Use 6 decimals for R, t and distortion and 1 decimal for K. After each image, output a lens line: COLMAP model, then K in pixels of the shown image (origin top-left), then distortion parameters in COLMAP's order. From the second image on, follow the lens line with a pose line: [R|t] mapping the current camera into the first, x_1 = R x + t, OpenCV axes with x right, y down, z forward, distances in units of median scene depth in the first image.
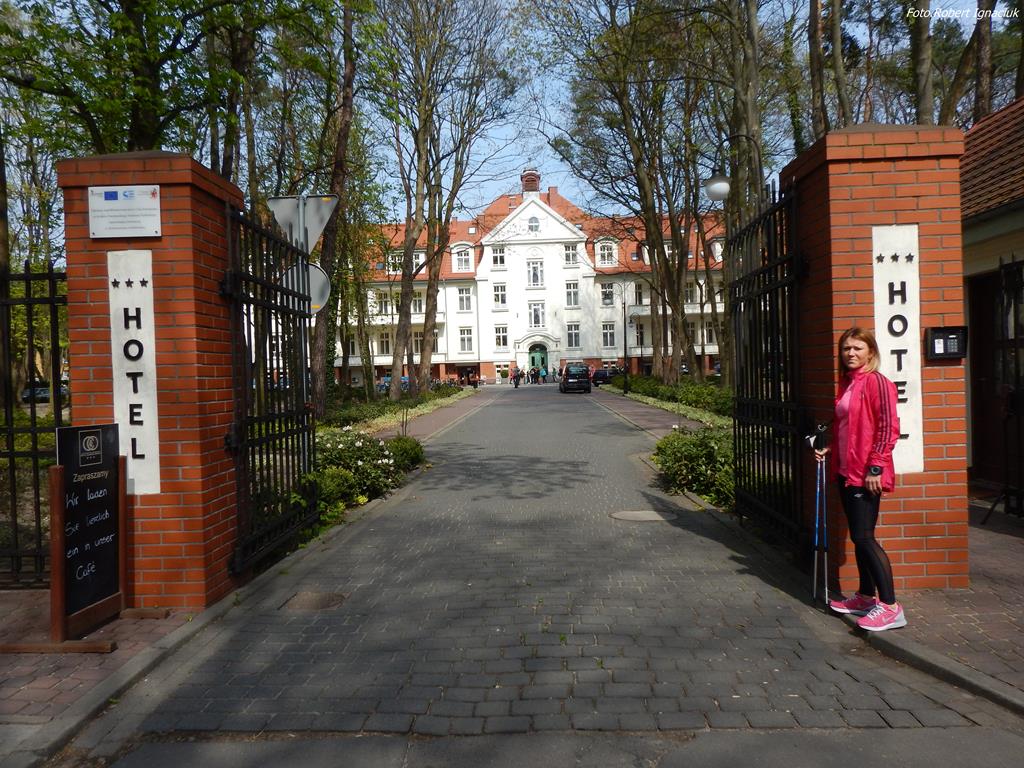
lens RADIAL K [[746.2, 0, 514.0], [0, 746.2, 382.8], [0, 0, 1]] dist [0.008732, -0.001716]
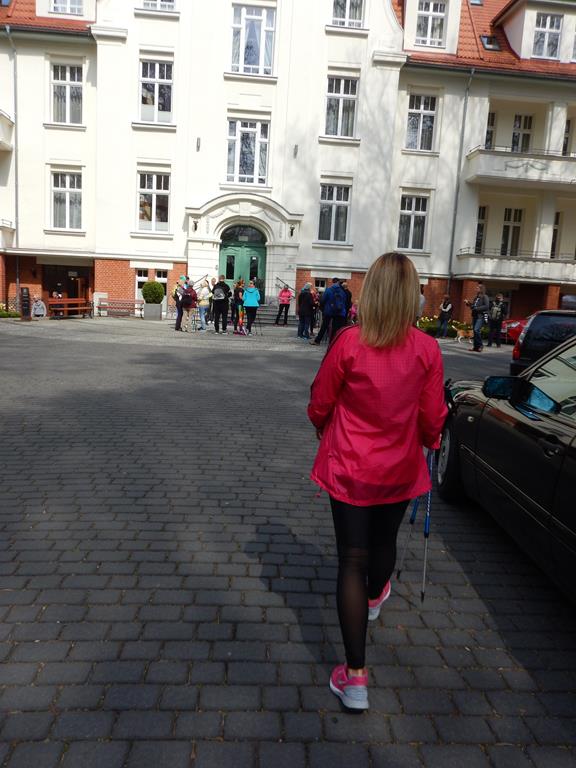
lens RADIAL K [[584.2, 0, 288.5], [0, 584.2, 382.2], [0, 0, 1]] dist [-0.076168, -0.000412]
pose [[0.990109, 0.067908, 0.122767, 0.022614], [-0.082620, 0.989449, 0.119017, -0.007347], [-0.113390, -0.127982, 0.985273, 0.680132]]
